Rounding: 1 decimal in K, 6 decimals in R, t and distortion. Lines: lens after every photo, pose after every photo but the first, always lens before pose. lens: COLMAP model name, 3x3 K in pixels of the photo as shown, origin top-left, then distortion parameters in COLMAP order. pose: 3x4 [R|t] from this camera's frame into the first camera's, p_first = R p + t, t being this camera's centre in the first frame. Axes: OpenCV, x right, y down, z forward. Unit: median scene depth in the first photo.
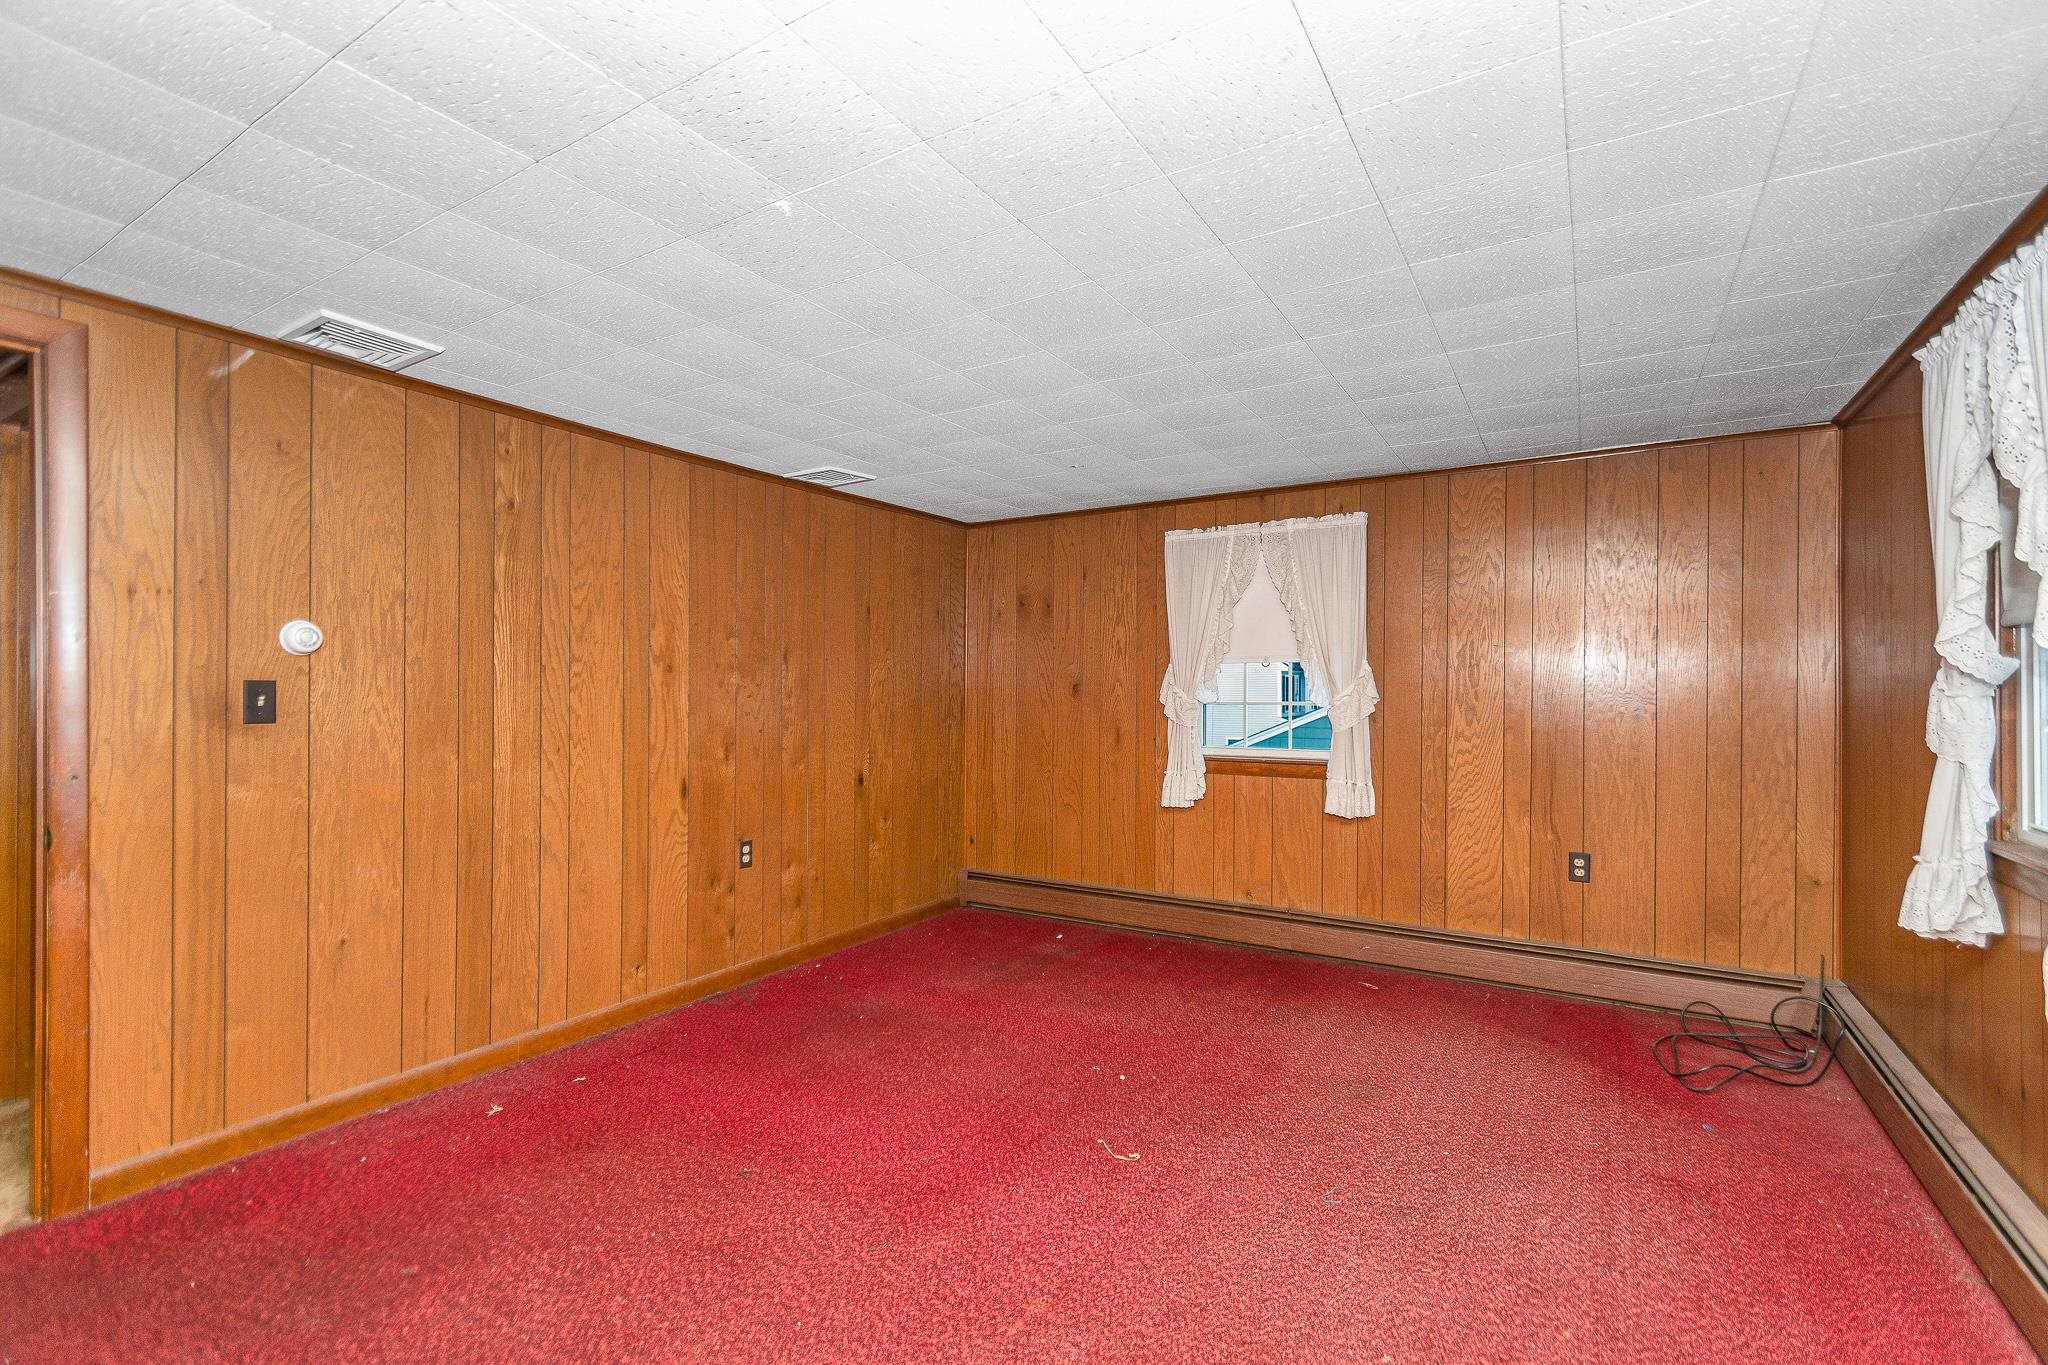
lens RADIAL K [[923.9, 0, 1094.7], [0, 923.9, 680.1], [0, 0, 1]] dist [0.011870, -0.003861]
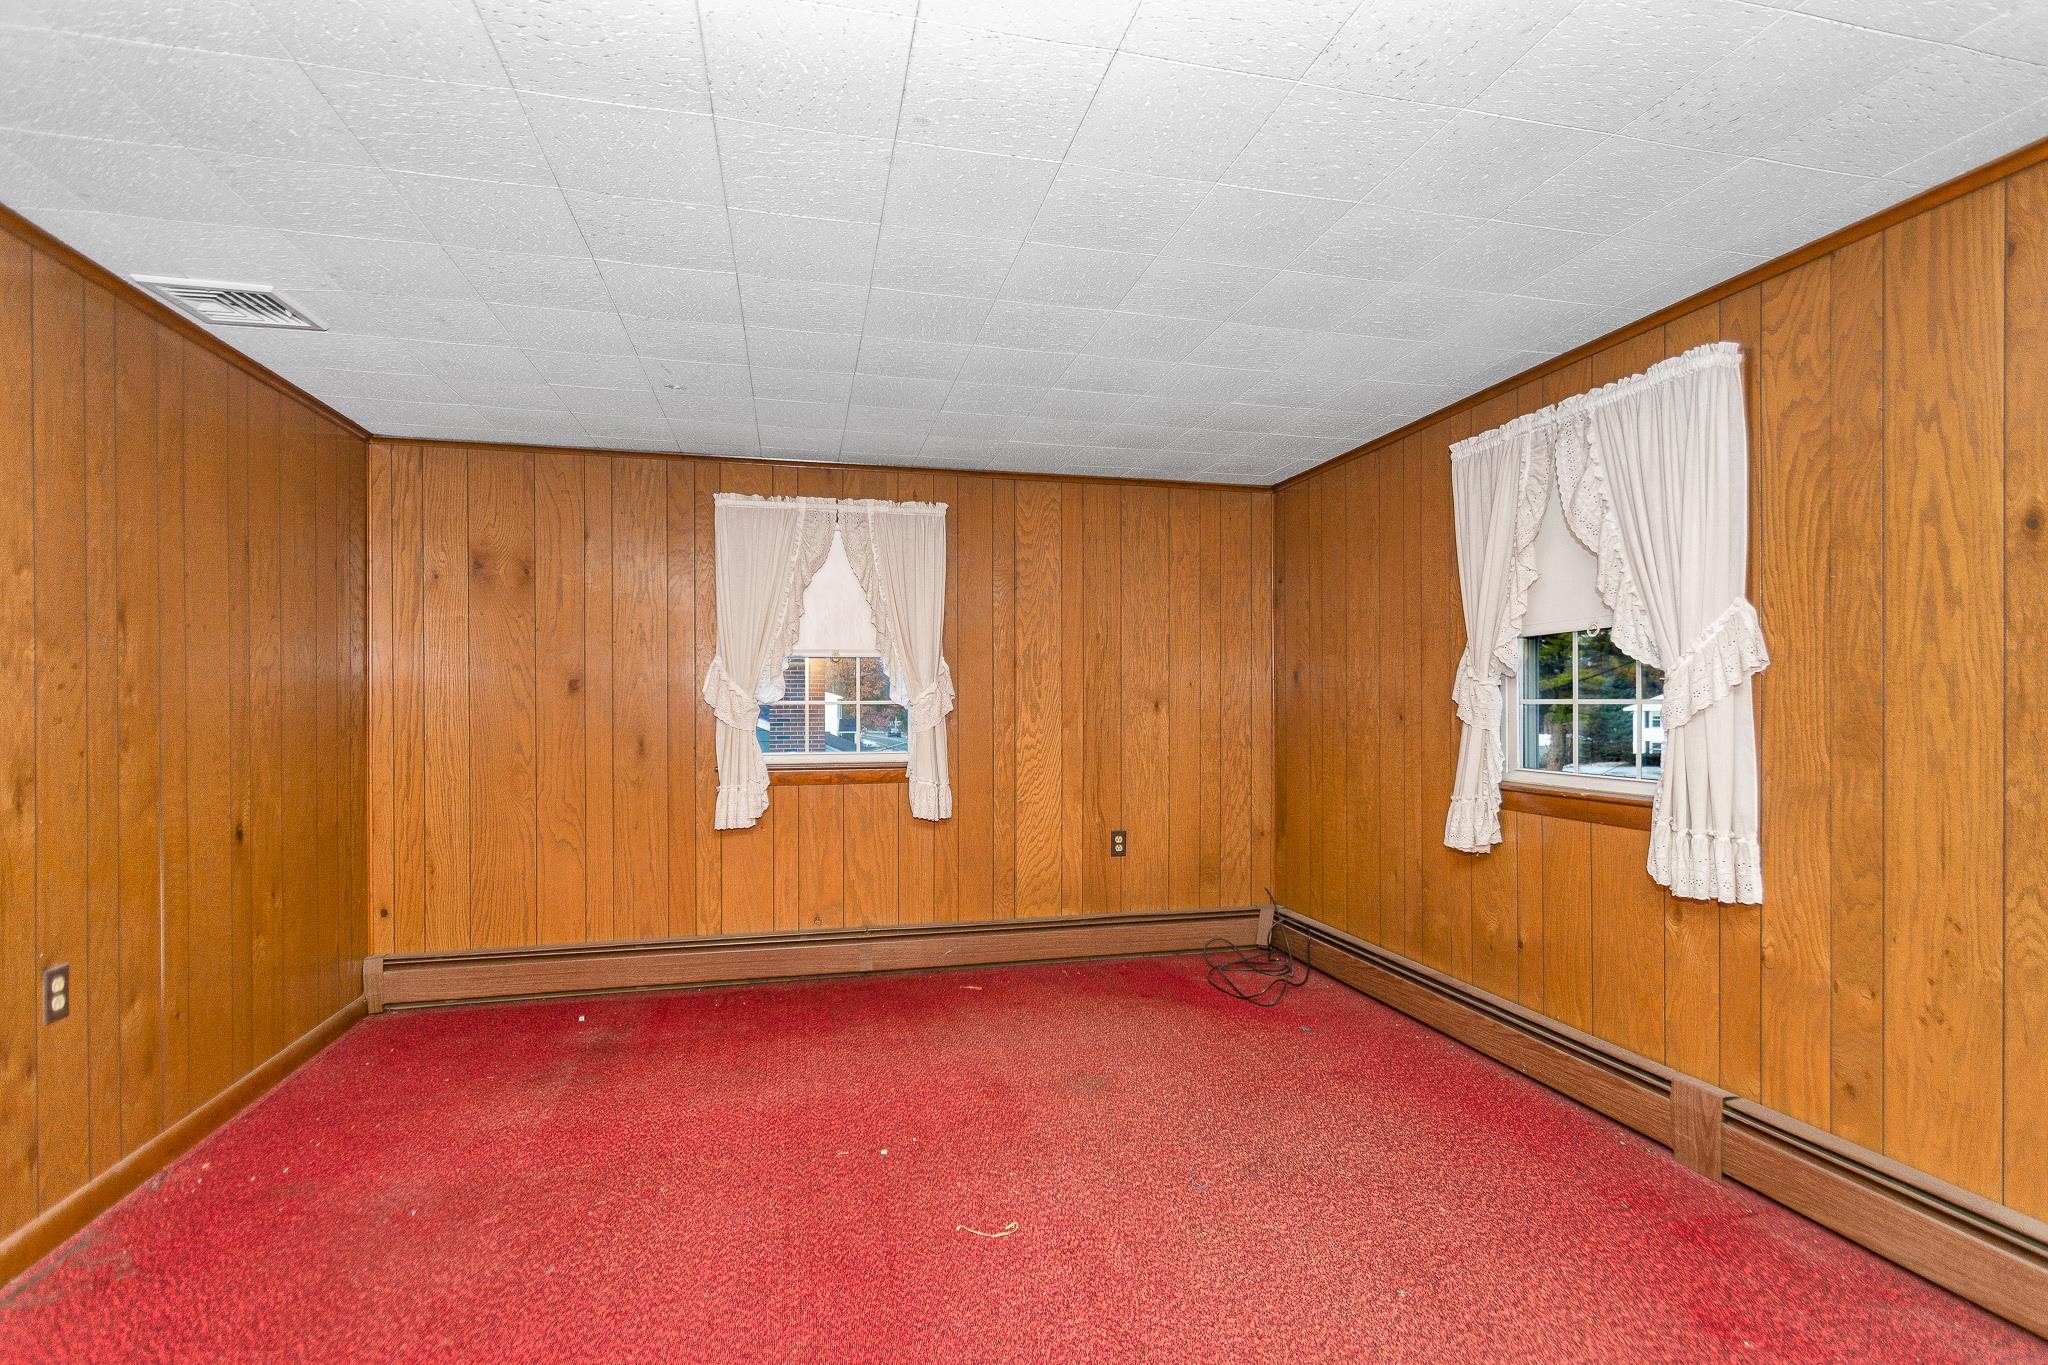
lens RADIAL K [[923.9, 0, 1057.2], [0, 923.9, 708.2], [0, 0, 1]] dist [0.011870, -0.003861]
pose [[0.720776, -0.007634, 0.693126, -0.302318], [-0.002100, 0.999911, 0.013196, 0.019637], [-0.693165, -0.010967, 0.720695, 0.222540]]
